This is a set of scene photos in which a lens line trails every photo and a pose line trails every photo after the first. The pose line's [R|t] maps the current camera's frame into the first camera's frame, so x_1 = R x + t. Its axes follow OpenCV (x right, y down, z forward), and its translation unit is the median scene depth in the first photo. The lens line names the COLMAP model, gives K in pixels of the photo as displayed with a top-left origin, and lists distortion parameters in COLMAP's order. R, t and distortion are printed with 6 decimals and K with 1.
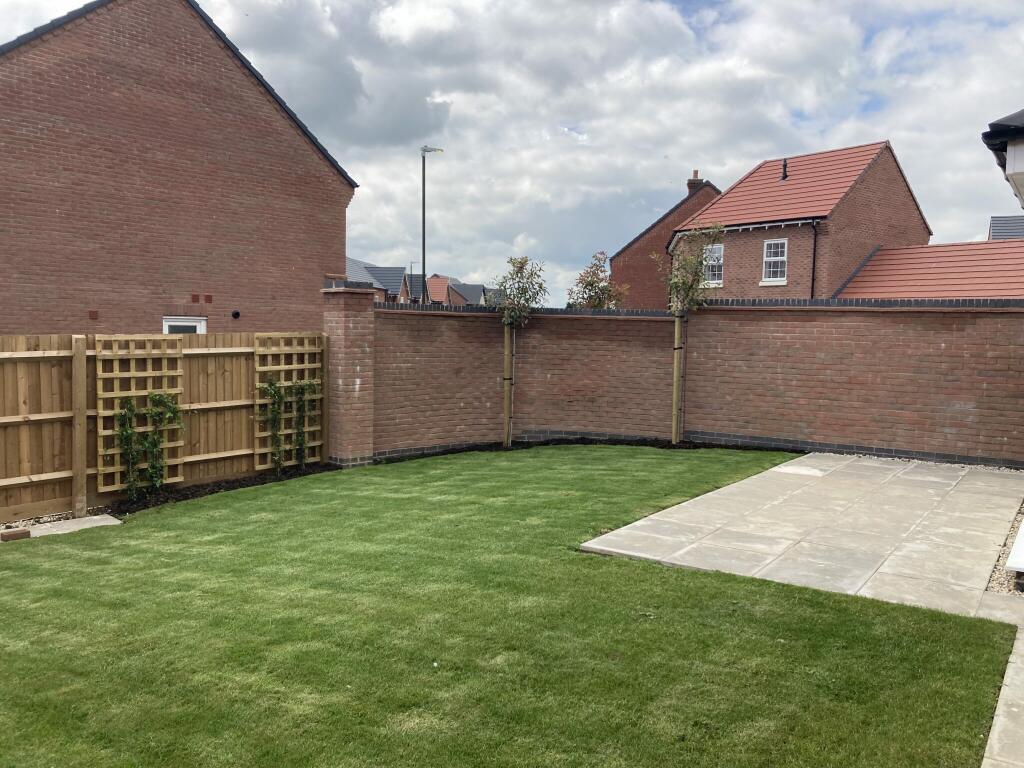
lens RADIAL K [[835.4, 0, 519.8], [0, 835.4, 386.0], [0, 0, 1]] dist [0.052916, -0.040644]
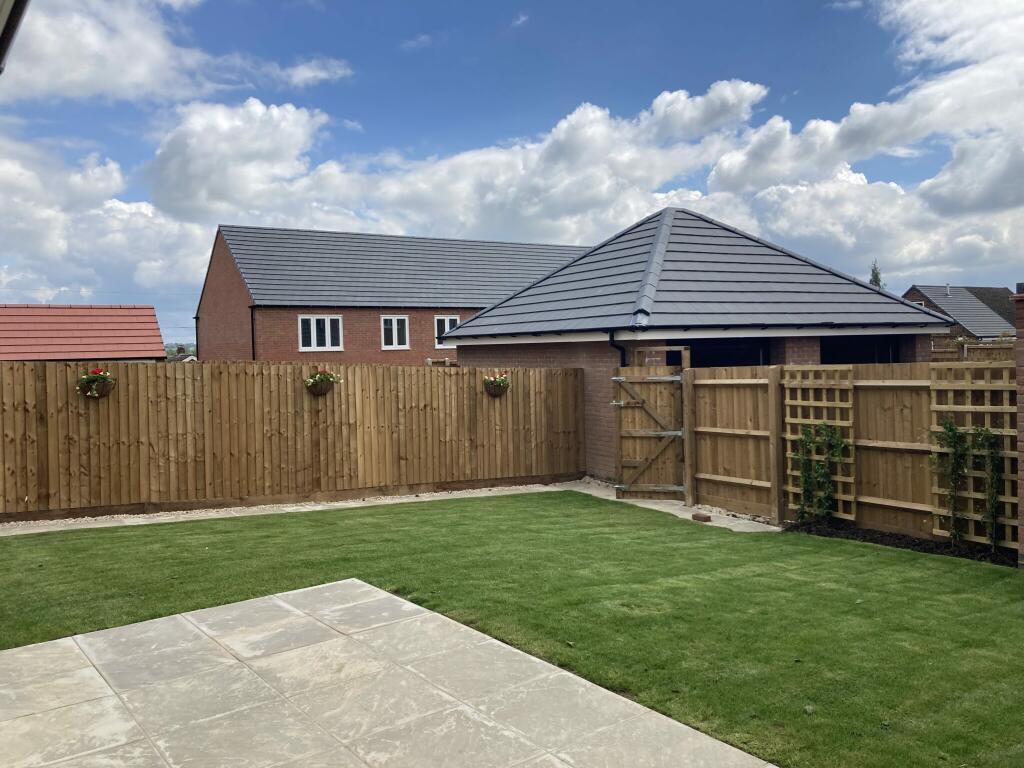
lens RADIAL K [[835.4, 0, 520.0], [0, 835.4, 380.0], [0, 0, 1]] dist [0.052916, -0.040644]
pose [[-0.319814, 0.020673, -0.947255, 0.619250], [-0.047430, 0.998159, 0.037797, -0.062843], [0.946293, 0.057017, -0.318245, 0.953699]]
